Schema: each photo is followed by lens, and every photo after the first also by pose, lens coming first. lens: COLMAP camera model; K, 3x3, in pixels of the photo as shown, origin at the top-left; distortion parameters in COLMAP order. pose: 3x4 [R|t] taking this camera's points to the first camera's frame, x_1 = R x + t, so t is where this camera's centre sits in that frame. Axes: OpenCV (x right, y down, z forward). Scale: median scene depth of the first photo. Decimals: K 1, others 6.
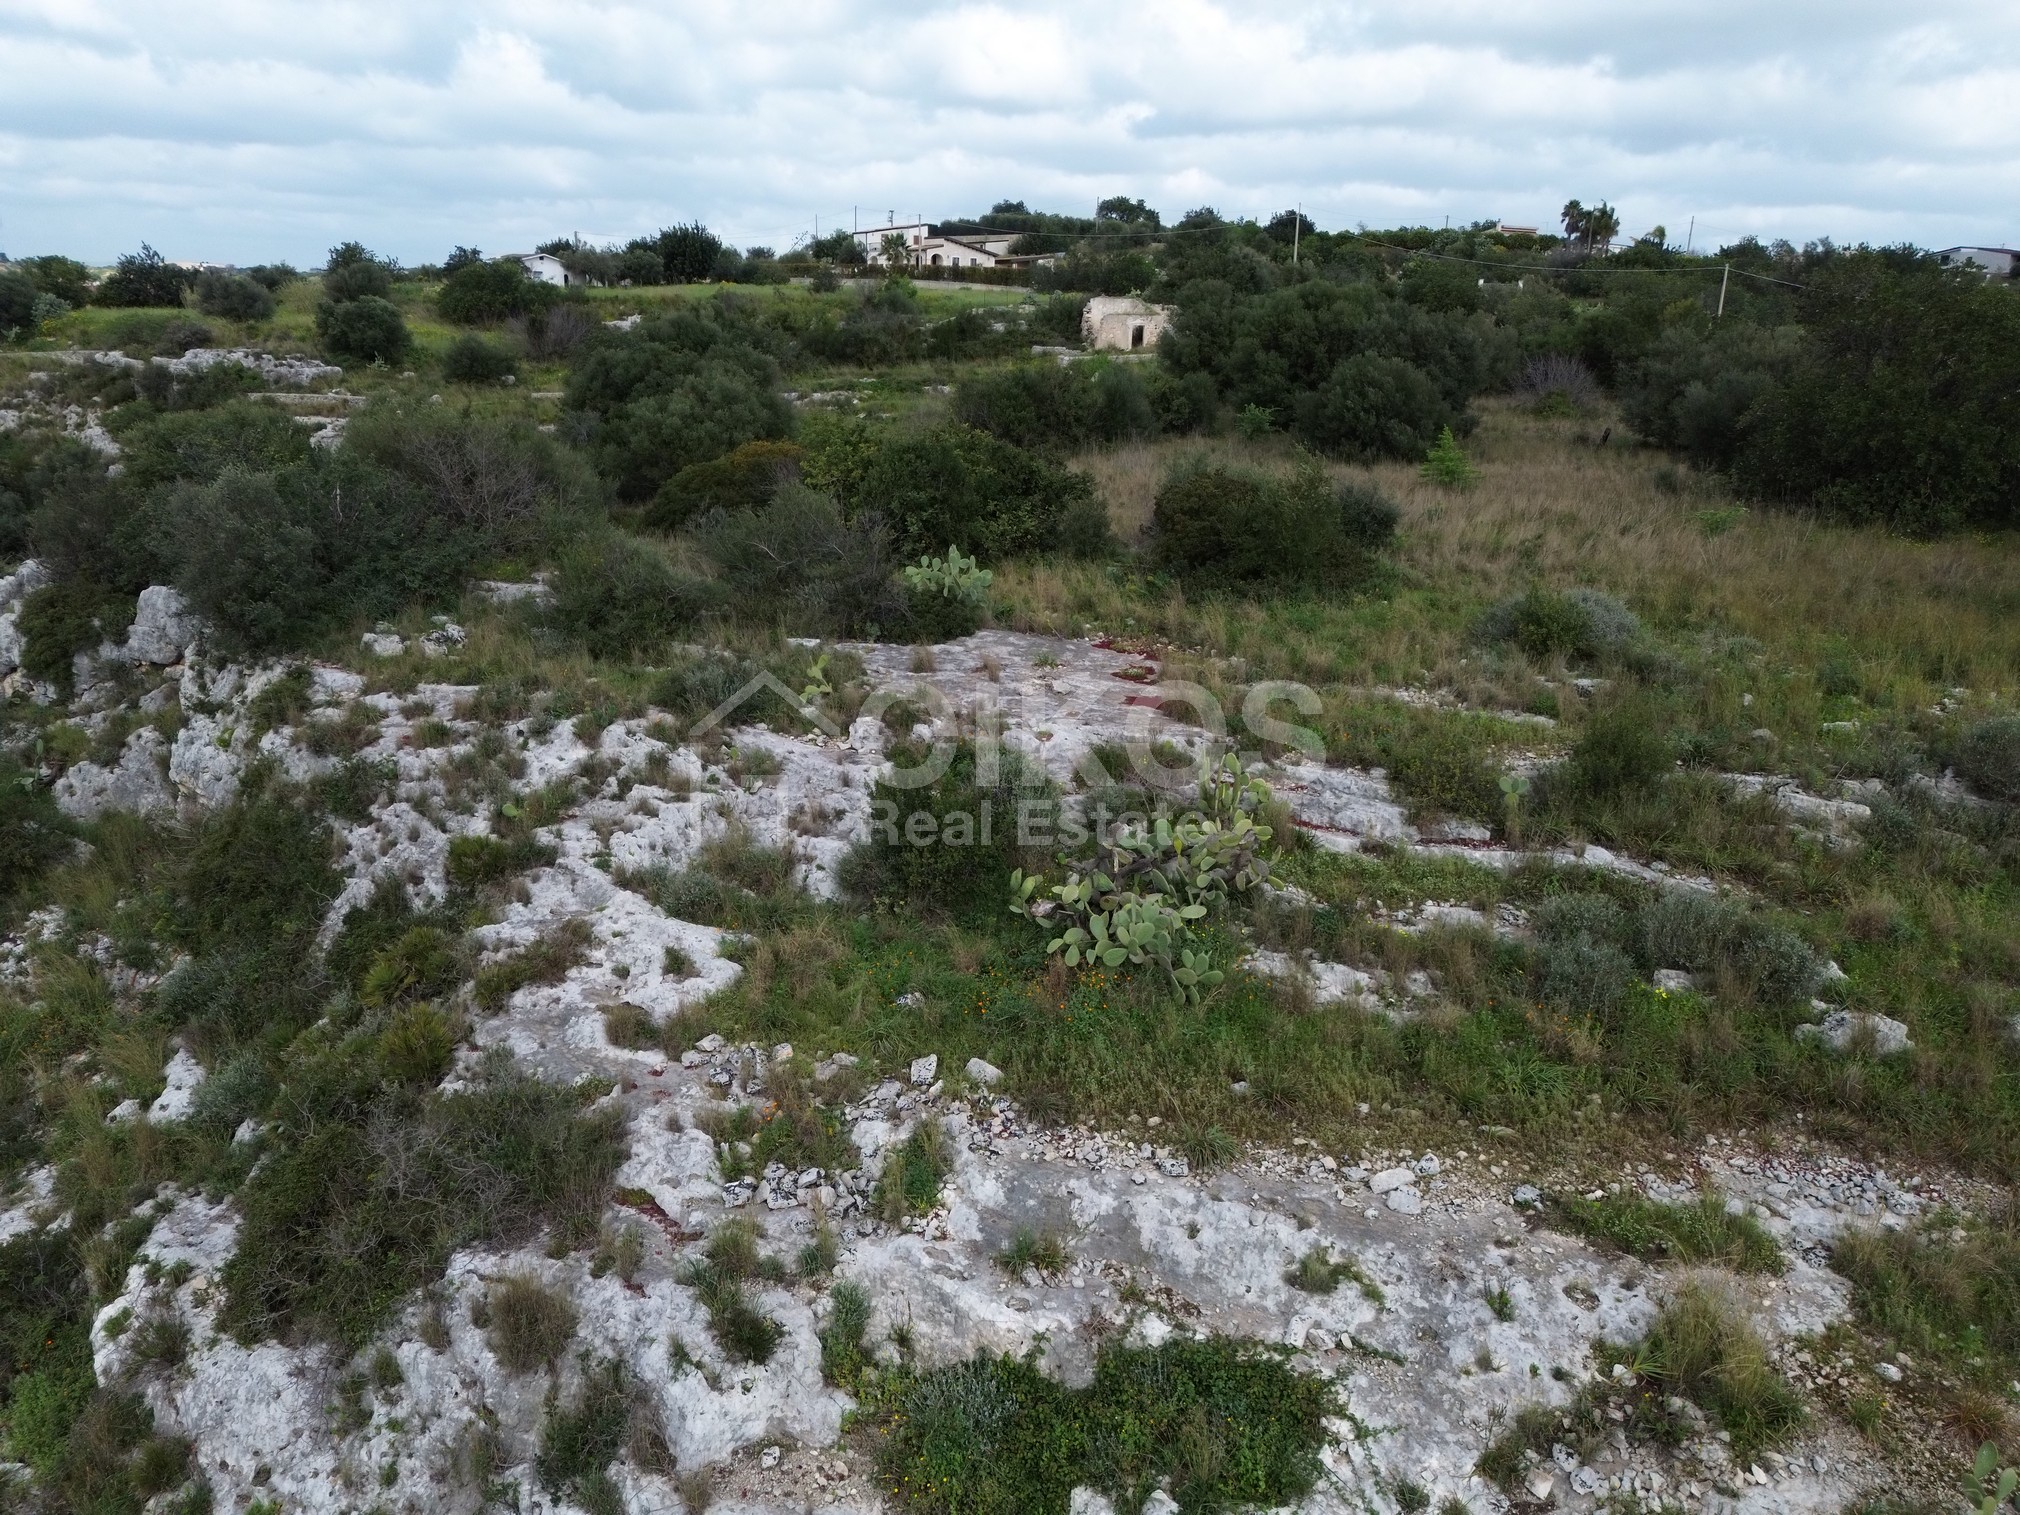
lens RADIAL K [[1405.7, 0, 1001.9], [0, 1405.7, 765.0], [0, 0, 1]] dist [0.044758, -0.032184]
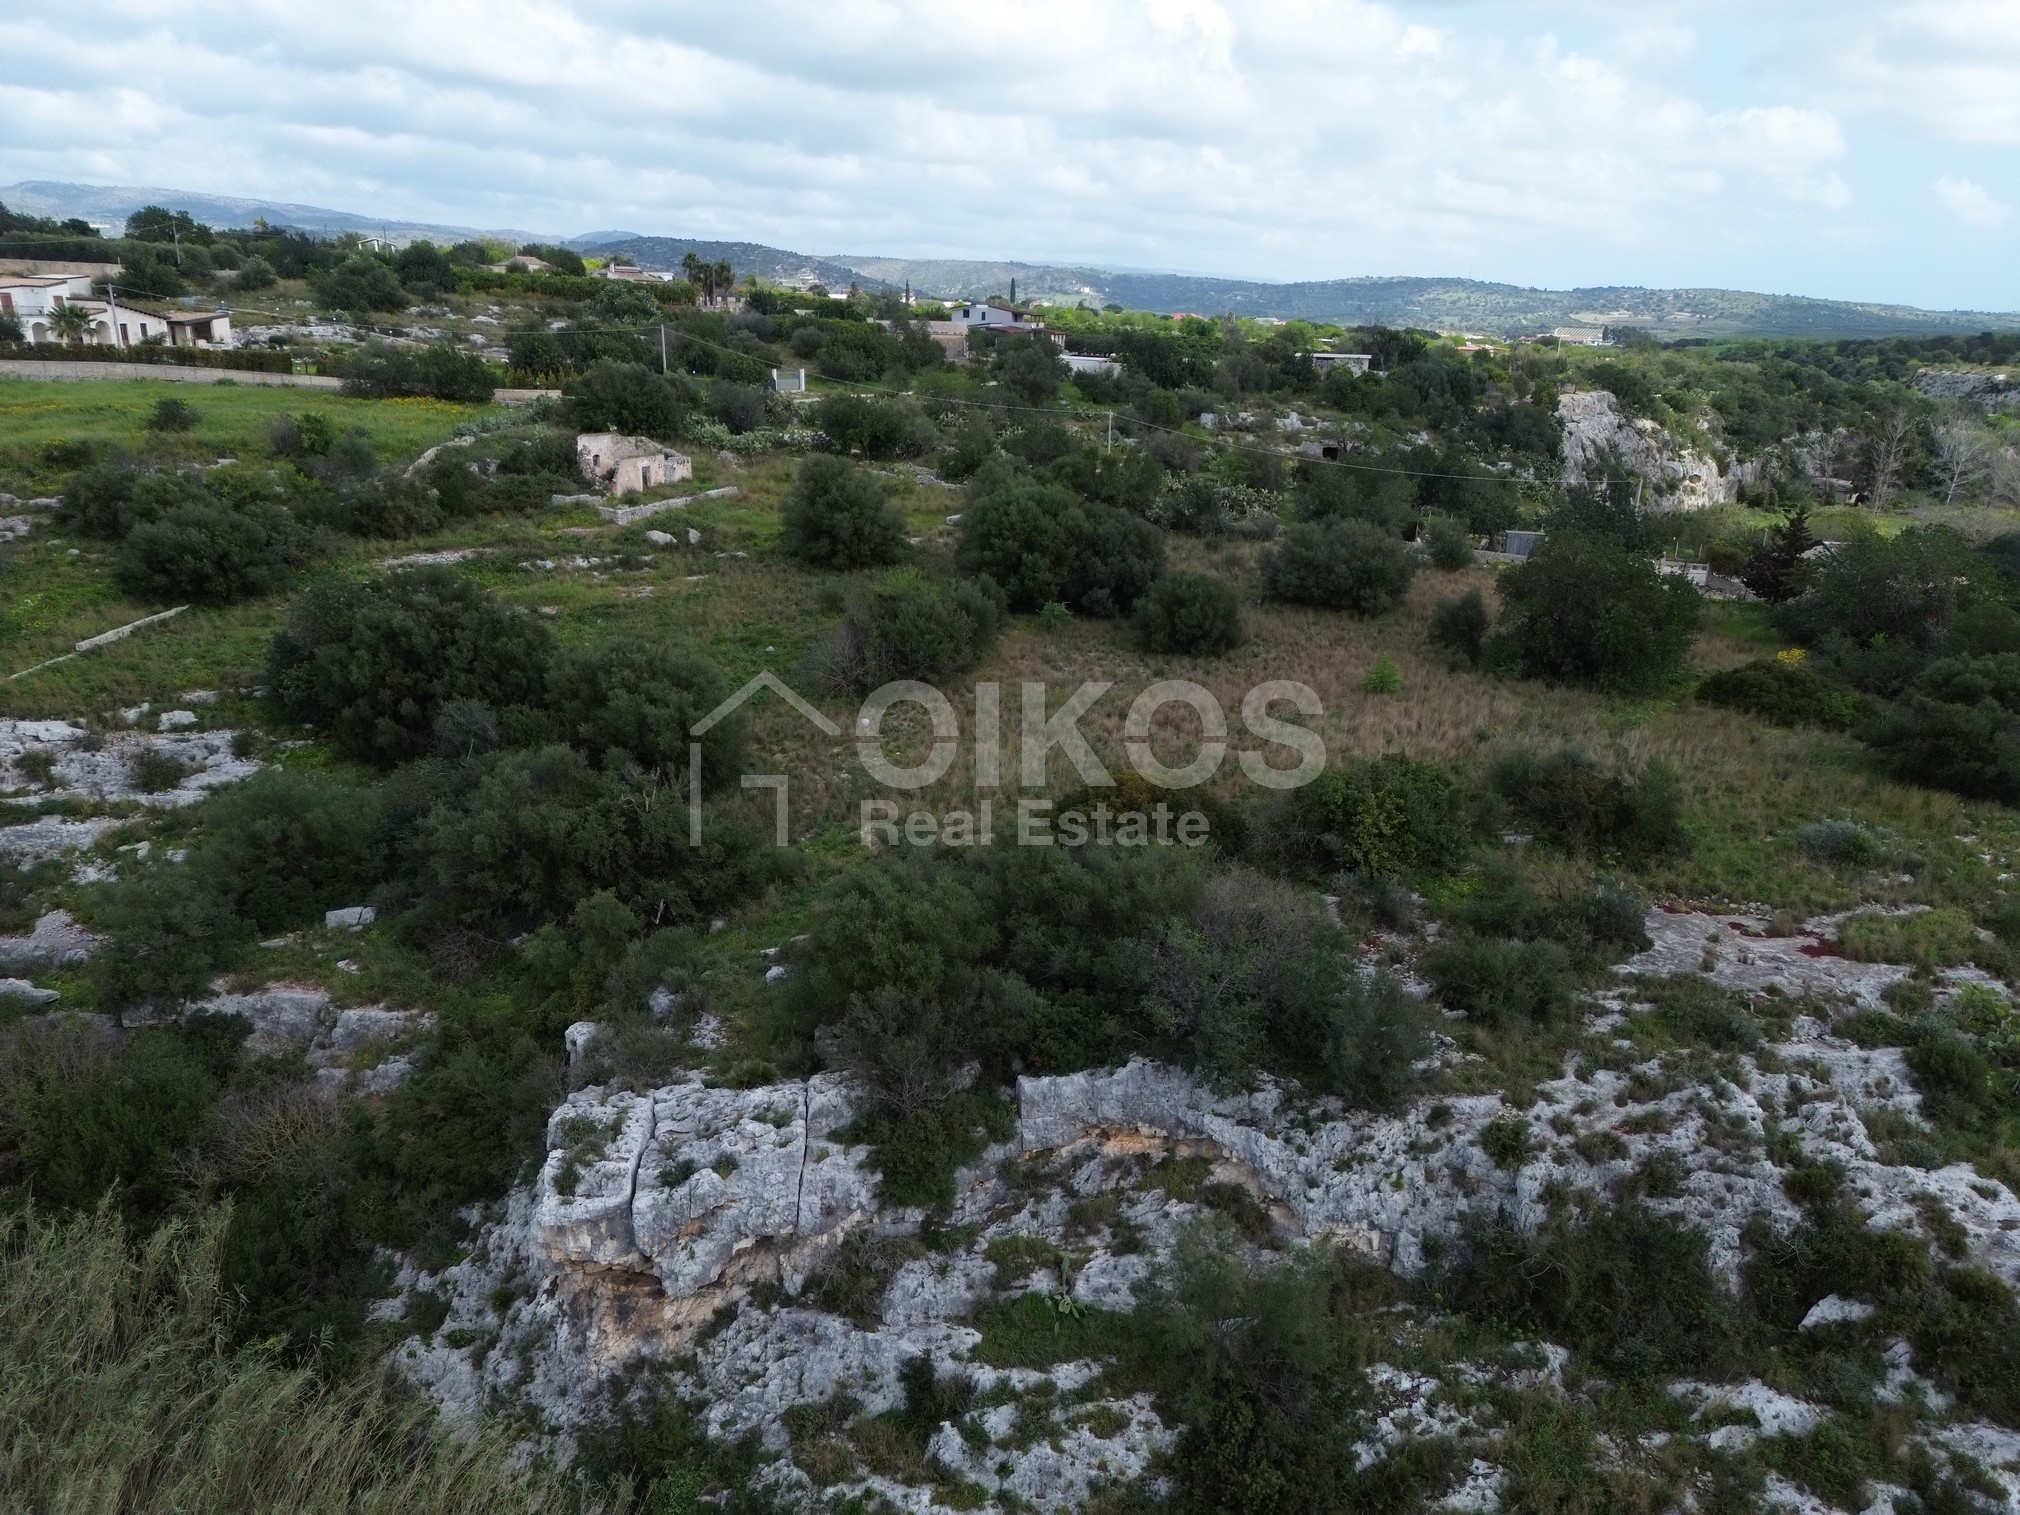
lens RADIAL K [[1405.7, 0, 1001.9], [0, 1405.7, 765.0], [0, 0, 1]] dist [0.044758, -0.032184]
pose [[0.724192, -0.213235, 0.655803, -1.976425], [0.189348, 0.975927, 0.108230, -0.745216], [-0.663094, 0.045795, 0.747134, 0.354034]]
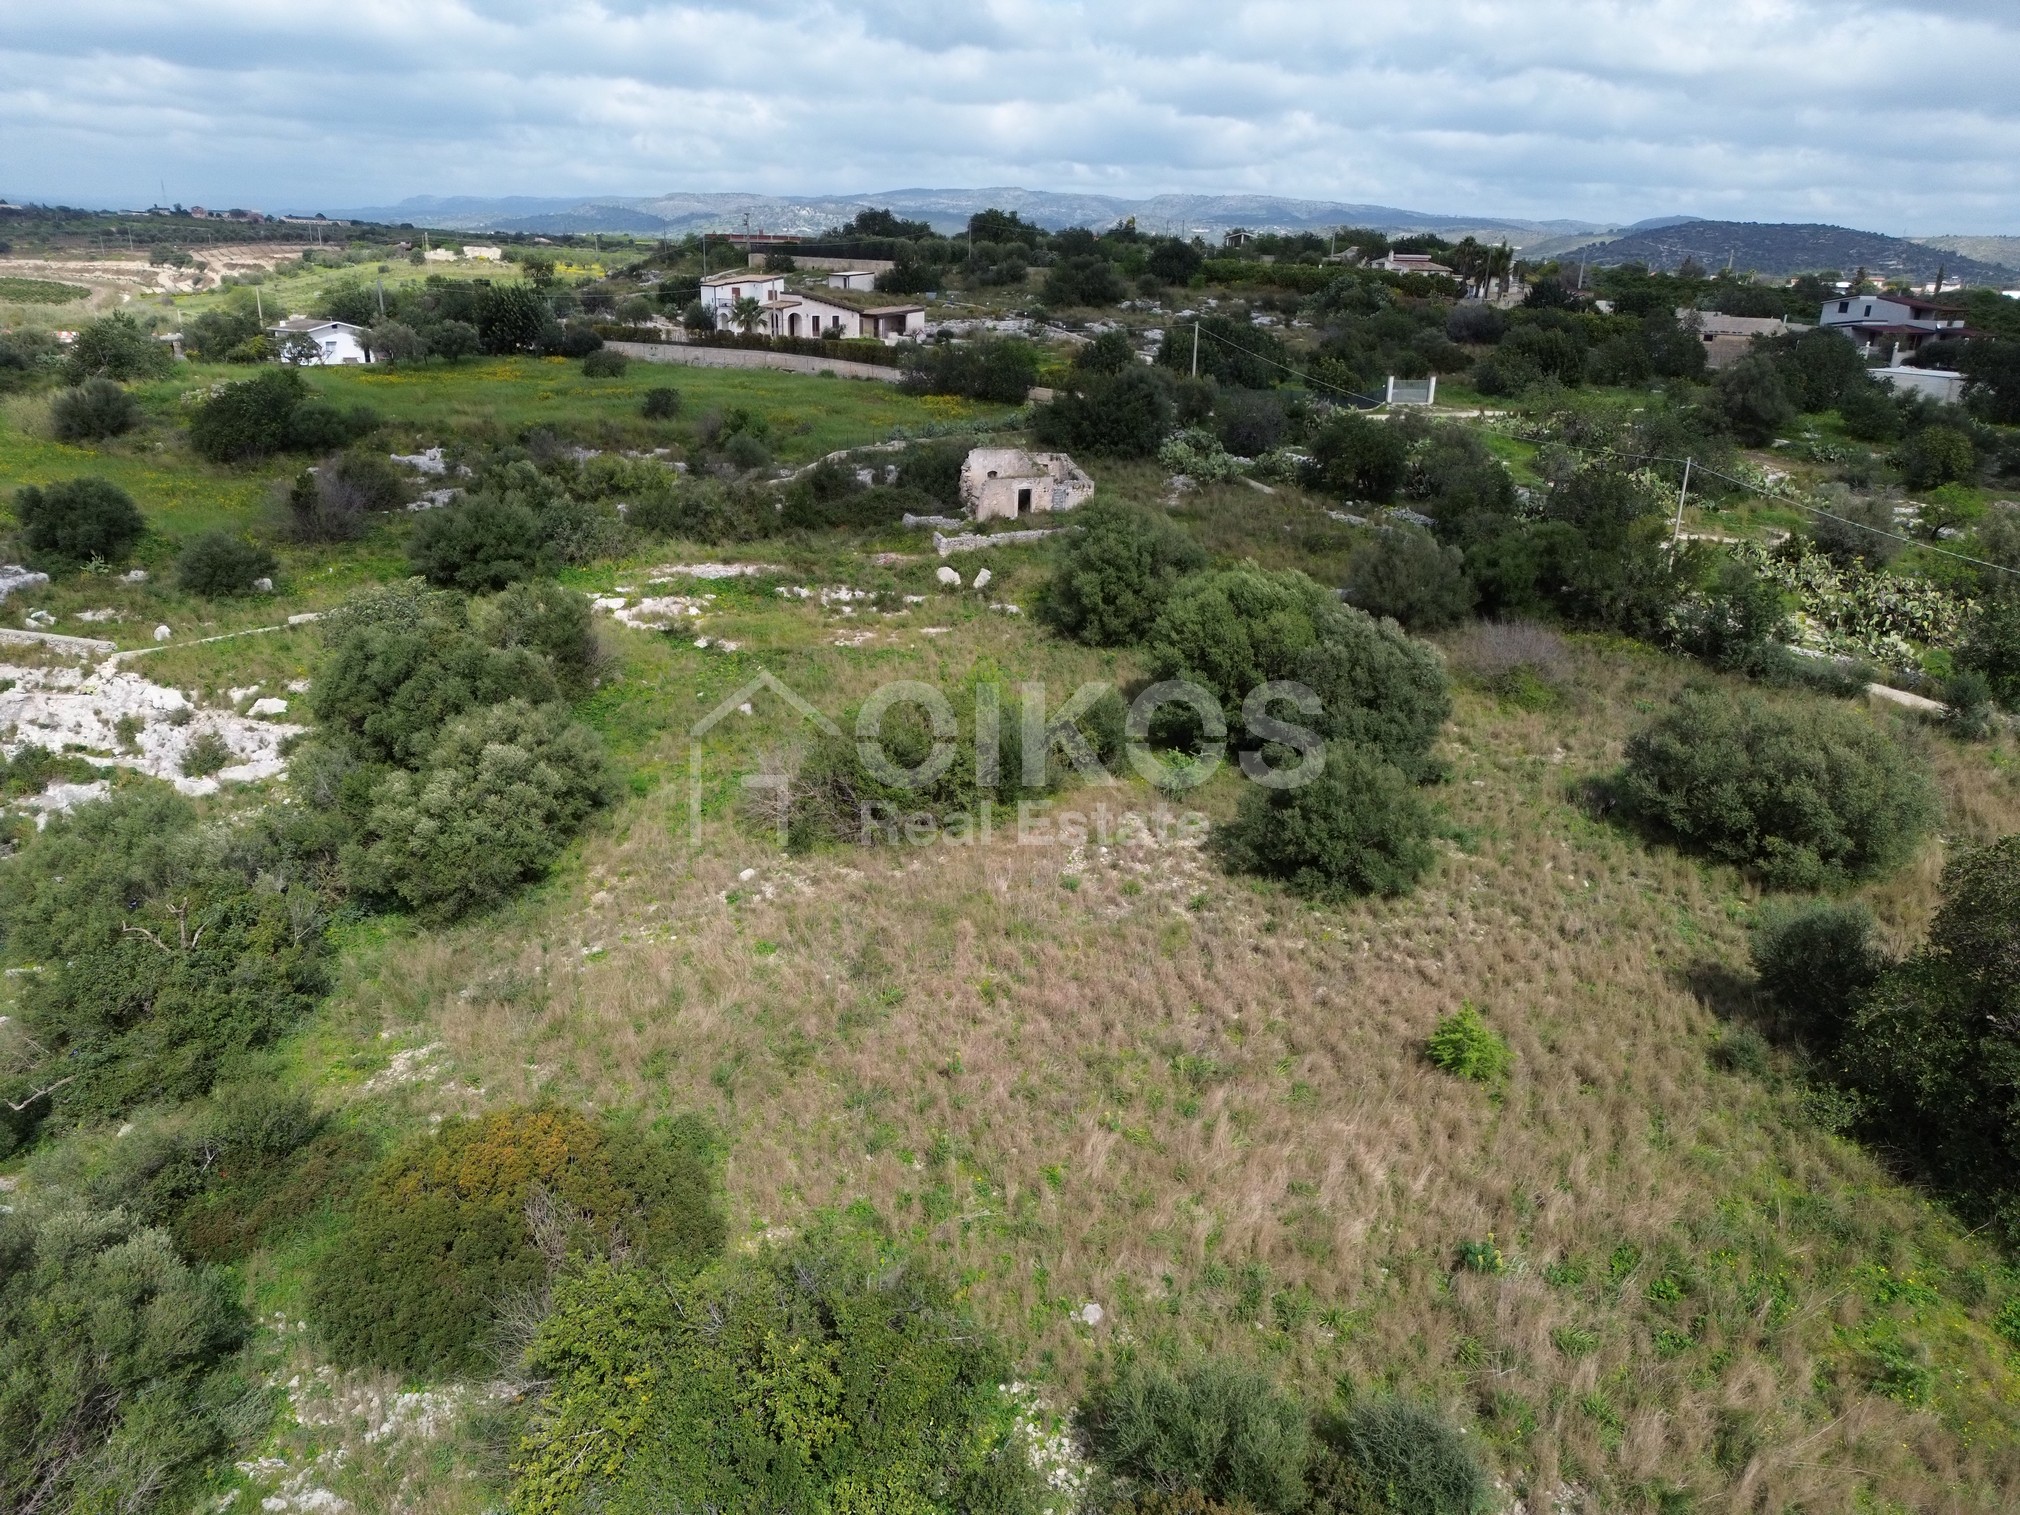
lens RADIAL K [[1405.7, 0, 1001.9], [0, 1405.7, 765.0], [0, 0, 1]] dist [0.044758, -0.032184]
pose [[0.996148, -0.021932, 0.084904, 0.022108], [0.018171, 0.998830, 0.044825, -0.826898], [-0.085788, -0.043109, 0.995380, 0.590744]]
